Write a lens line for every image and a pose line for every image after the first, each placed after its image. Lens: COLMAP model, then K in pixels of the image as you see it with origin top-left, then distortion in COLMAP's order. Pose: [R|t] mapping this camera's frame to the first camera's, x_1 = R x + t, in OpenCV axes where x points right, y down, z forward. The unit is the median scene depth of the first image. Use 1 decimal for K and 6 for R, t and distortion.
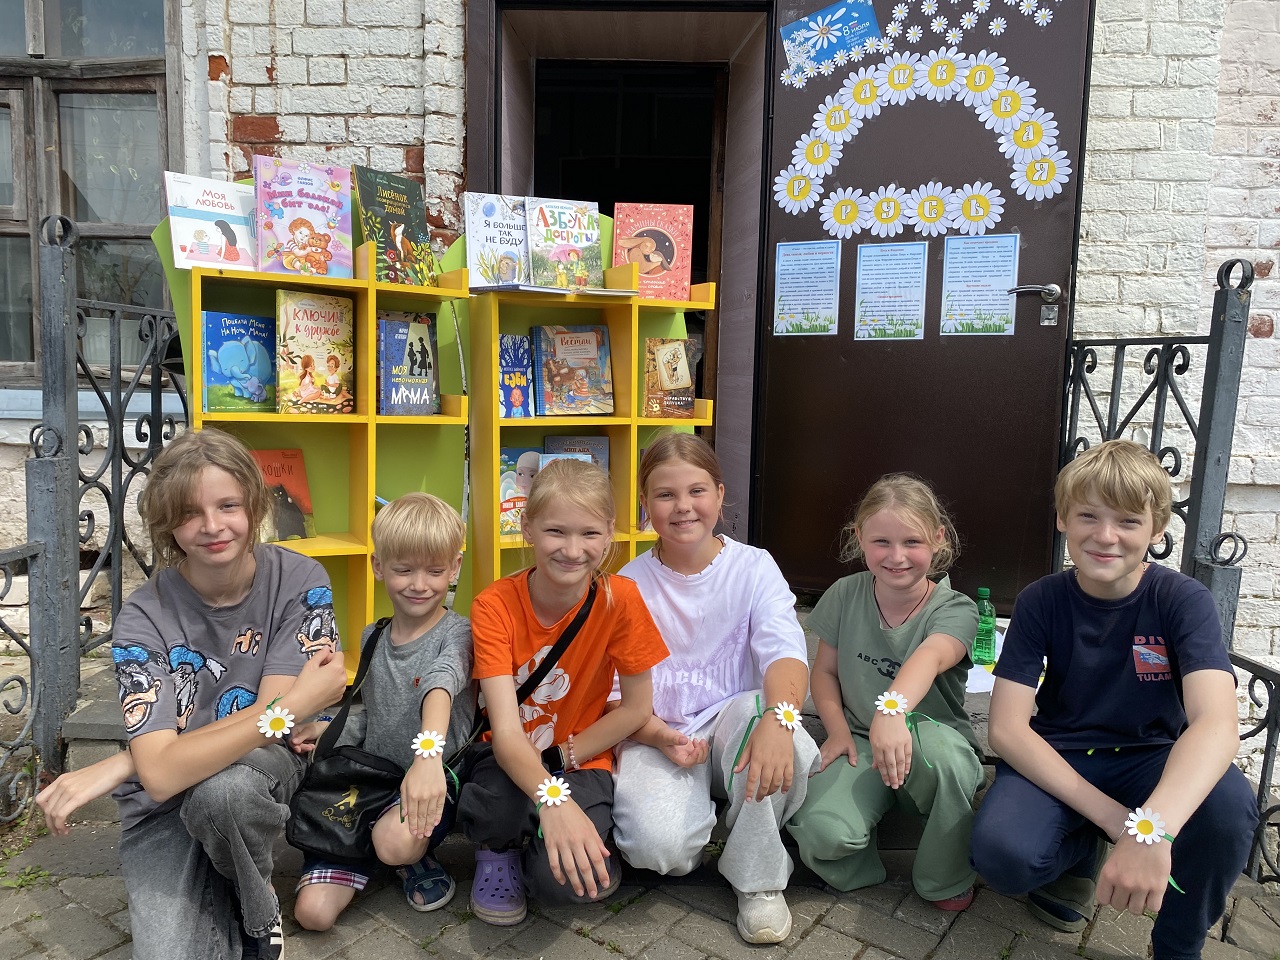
lens RADIAL K [[982.3, 0, 634.1], [0, 982.3, 492.5], [0, 0, 1]] dist [0.002764, -0.000647]
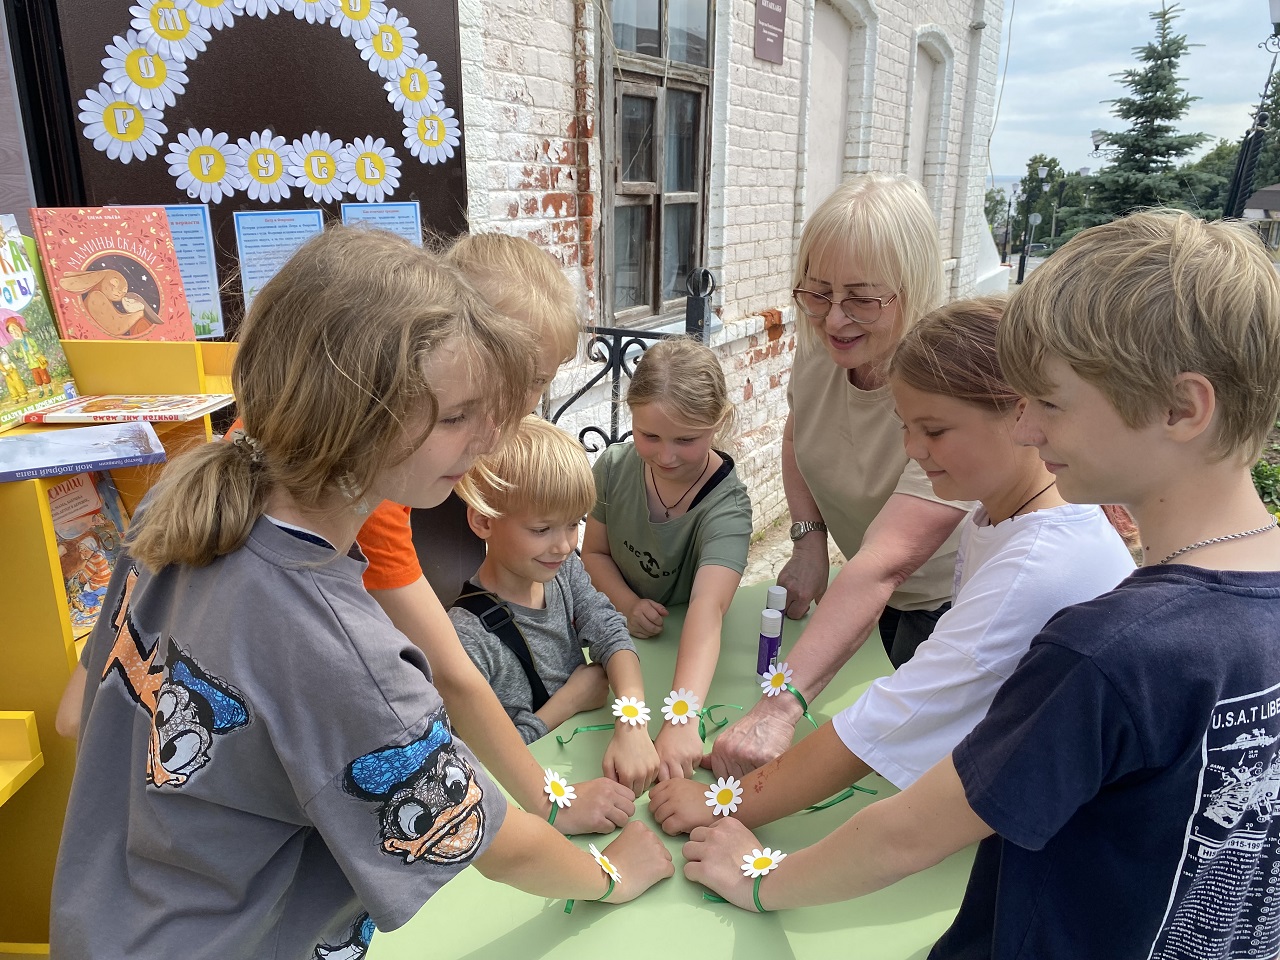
lens RADIAL K [[982.3, 0, 644.5], [0, 982.3, 480.8], [0, 0, 1]] dist [0.002764, -0.000647]
pose [[0.439739, -0.281034, 0.853024, -0.311233], [0.104325, 0.959336, 0.262279, -0.220444], [-0.892046, -0.026342, 0.451176, 0.398175]]
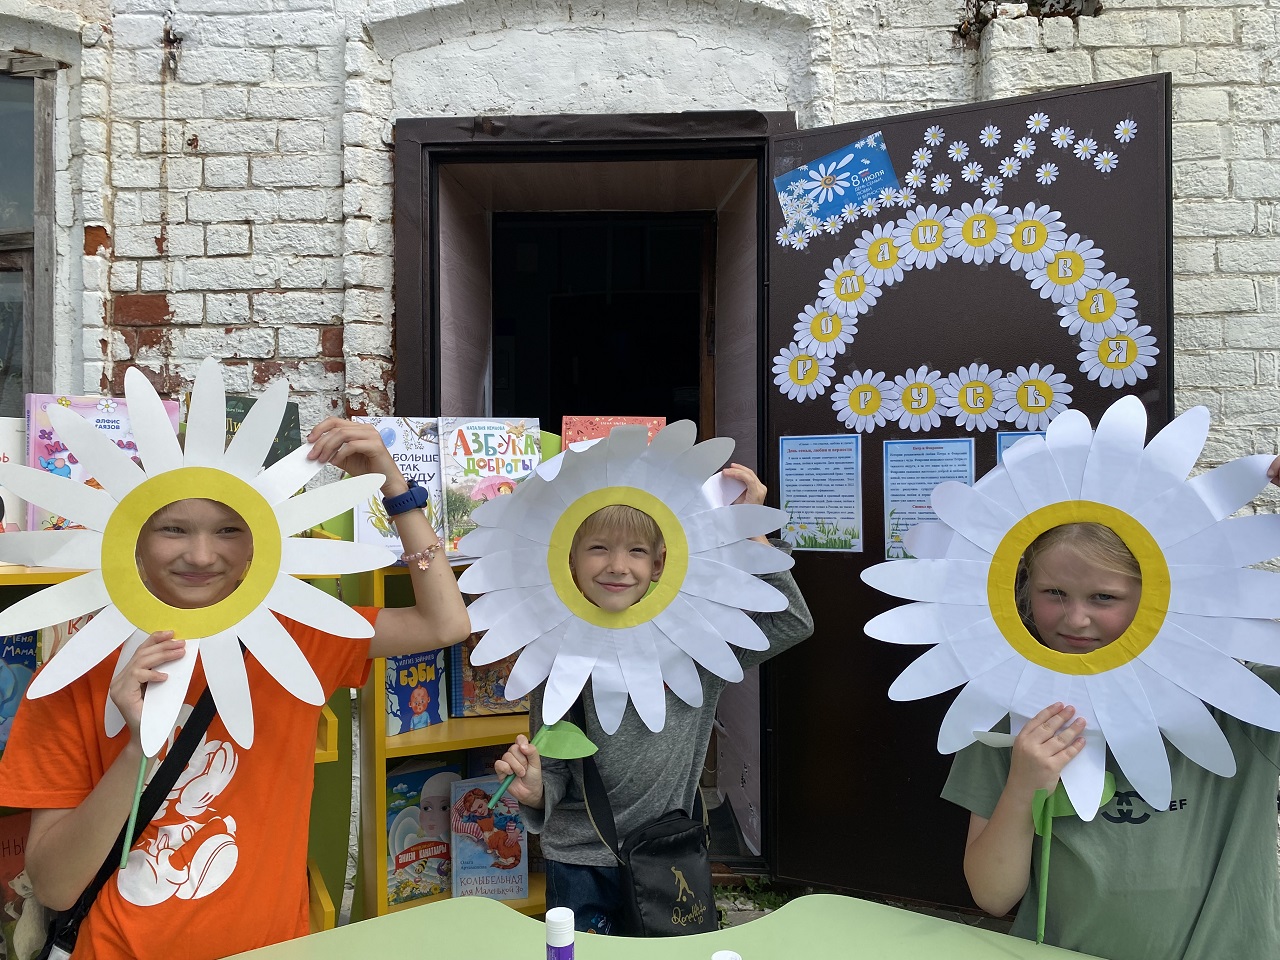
lens RADIAL K [[982.3, 0, 636.1], [0, 982.3, 476.7], [0, 0, 1]] dist [0.002764, -0.000647]
pose [[0.999673, -0.023015, -0.011134, 0.038426], [0.021553, 0.992878, -0.117169, -0.135721], [0.013751, 0.116891, 0.993050, 0.220752]]
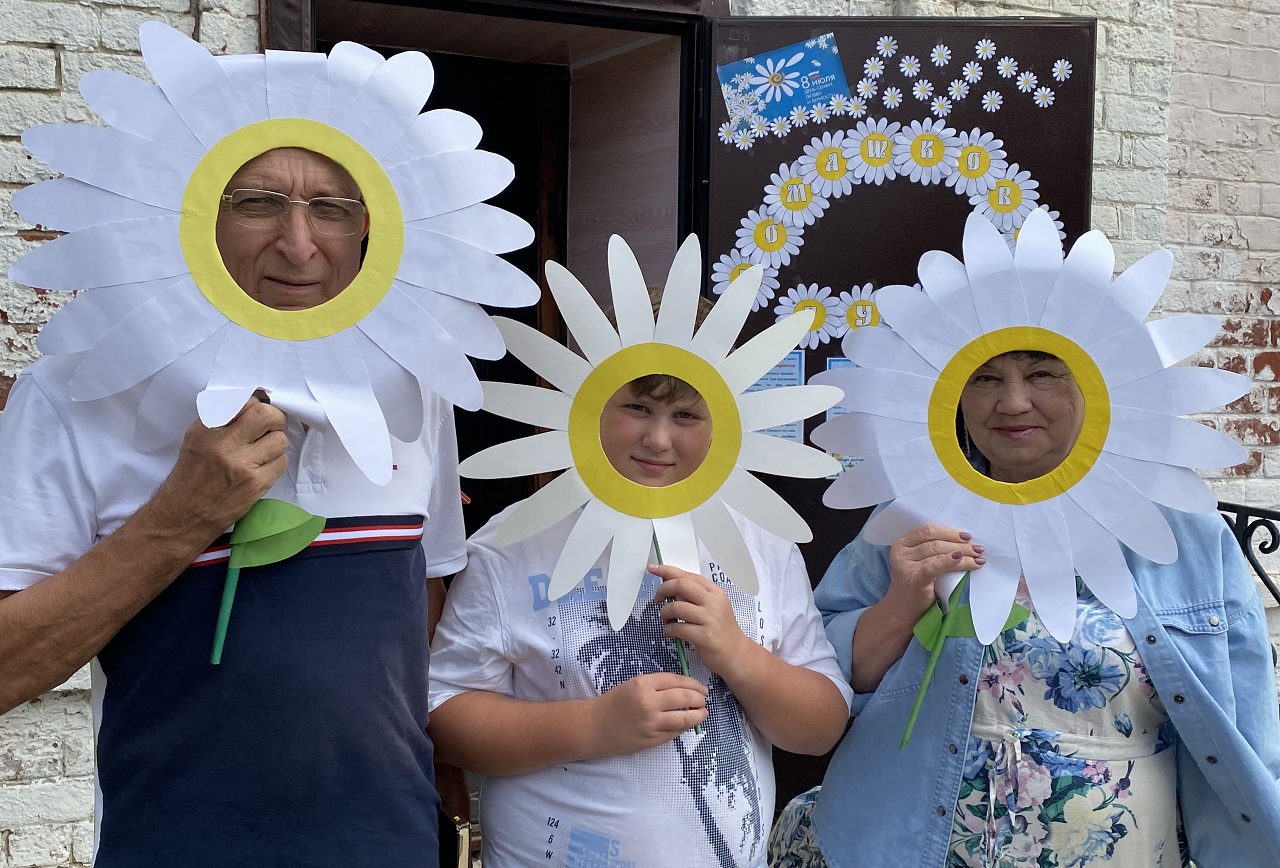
lens RADIAL K [[1283.1, 0, 626.8], [0, 1283.1, 429.7], [0, 0, 1]] dist [0.019710, 0.000000]
pose [[0.921639, -0.036233, 0.386352, -0.305382], [0.049848, 0.998437, -0.025277, -0.178470], [-0.384832, 0.042555, 0.922005, 0.138446]]
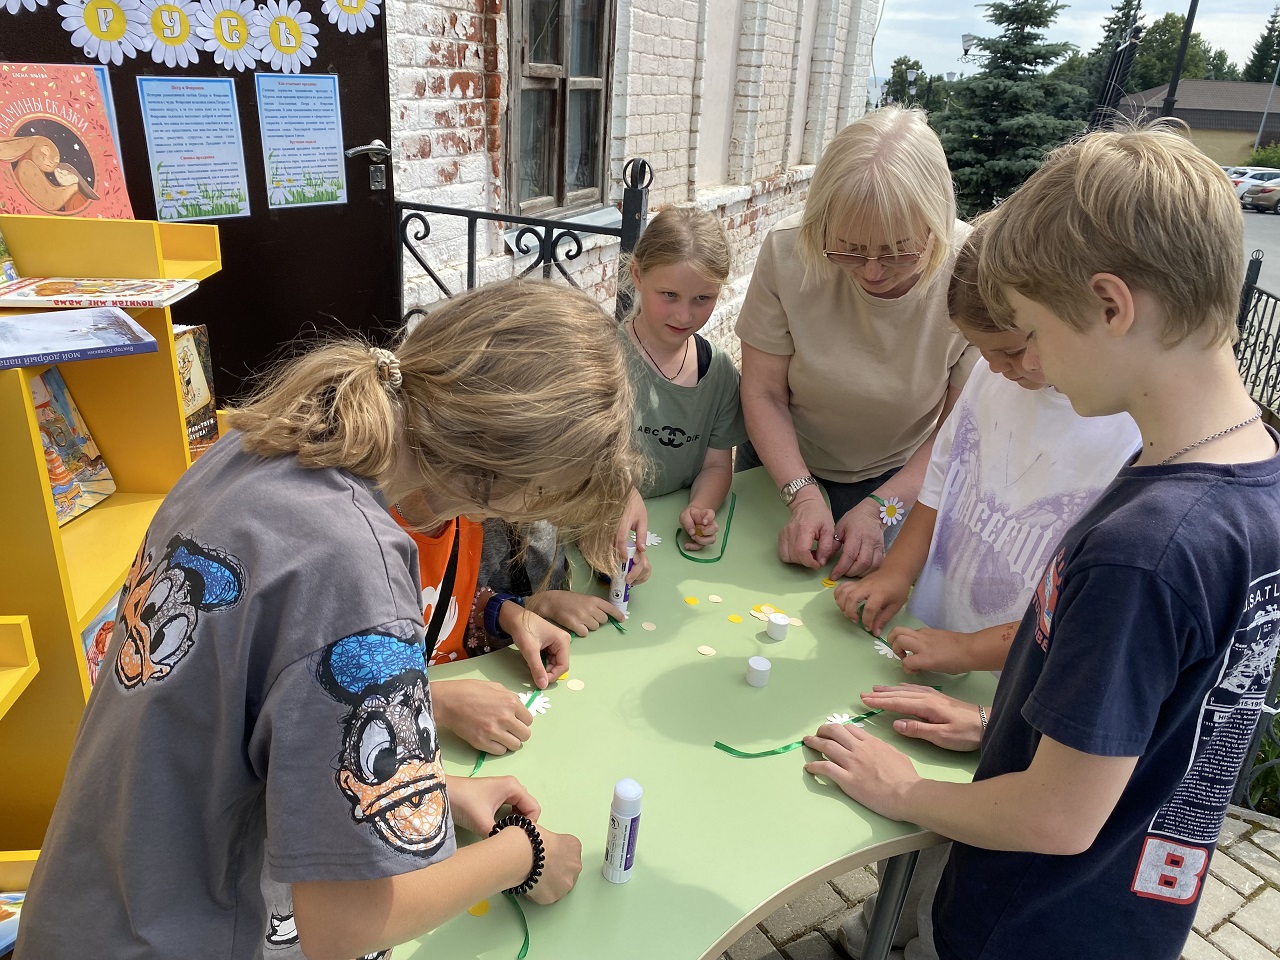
lens RADIAL K [[982.3, 0, 640.9], [0, 982.3, 479.3], [0, 0, 1]] dist [0.002764, -0.000647]
pose [[0.325771, -0.367565, 0.871074, -0.333964], [0.059826, 0.927501, 0.369002, -0.224432], [-0.943554, -0.068097, 0.324143, 0.449820]]
